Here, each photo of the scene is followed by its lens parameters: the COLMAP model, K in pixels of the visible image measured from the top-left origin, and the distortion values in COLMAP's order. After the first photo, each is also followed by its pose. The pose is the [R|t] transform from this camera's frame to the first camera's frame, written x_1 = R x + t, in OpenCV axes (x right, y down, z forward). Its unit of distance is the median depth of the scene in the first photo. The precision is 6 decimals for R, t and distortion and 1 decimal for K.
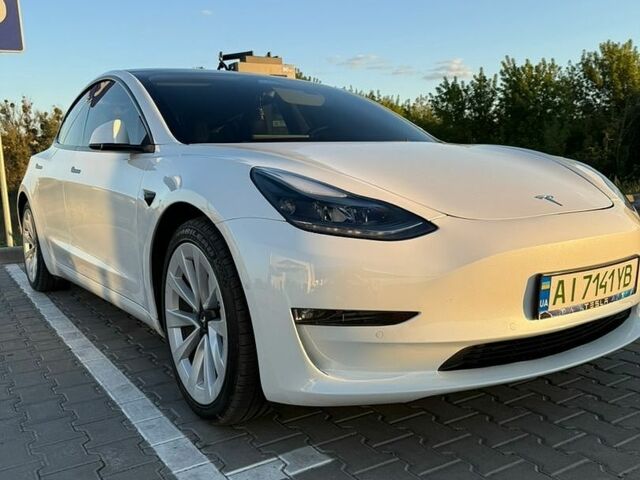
lens RADIAL K [[607.6, 0, 317.5], [0, 607.6, 240.8], [0, 0, 1]] dist [0.009068, 0.000000]
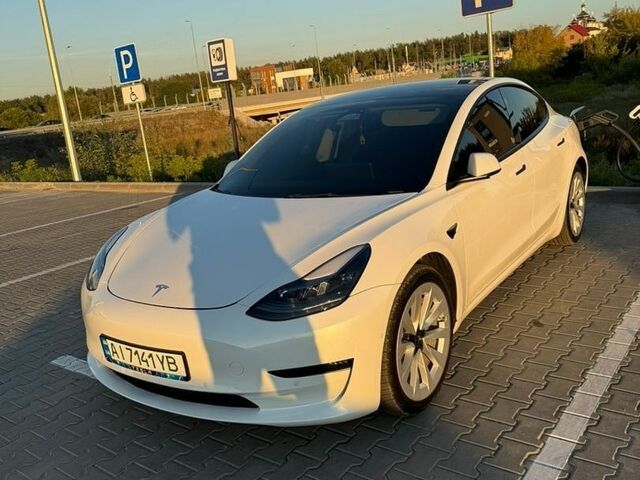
lens RADIAL K [[607.6, 0, 316.7], [0, 607.6, 235.4], [0, 0, 1]] dist [0.009068, 0.000000]
pose [[0.360663, 0.211138, -0.908484, 1.891405], [-0.028779, 0.976096, 0.215426, -0.541139], [0.932252, -0.051551, 0.358118, 0.911684]]
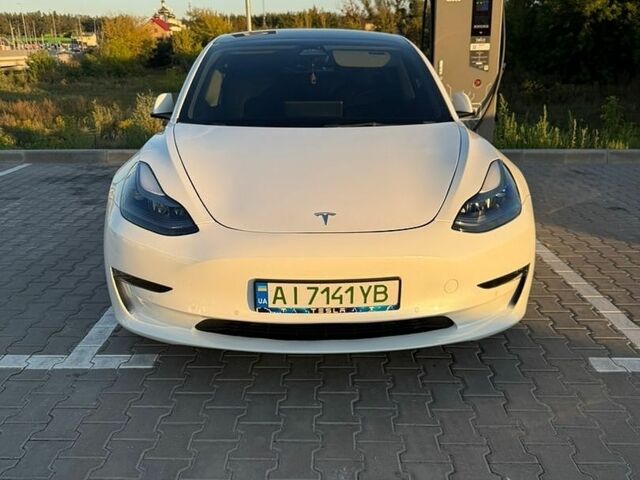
lens RADIAL K [[607.6, 0, 318.4], [0, 607.6, 244.5], [0, 0, 1]] dist [0.009068, 0.000000]
pose [[0.842469, 0.186234, -0.505532, 1.057008], [-0.090868, 0.974028, 0.207393, -0.281453], [0.531026, -0.128786, 0.837512, -0.007216]]
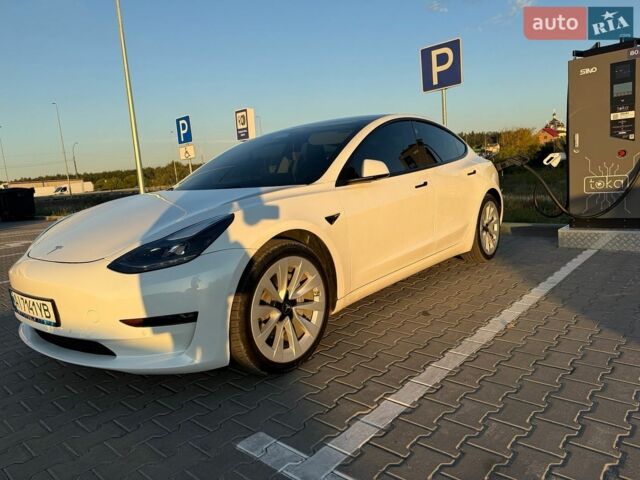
lens RADIAL K [[452.9, 0, 319.6], [0, 452.9, 240.1], [0, 0, 1]] dist [0.032615, -0.033185]
pose [[0.295547, 0.152100, -0.943142, 1.847597], [-0.064098, 0.988177, 0.139277, -0.328039], [0.953175, 0.019291, 0.301802, 1.400724]]
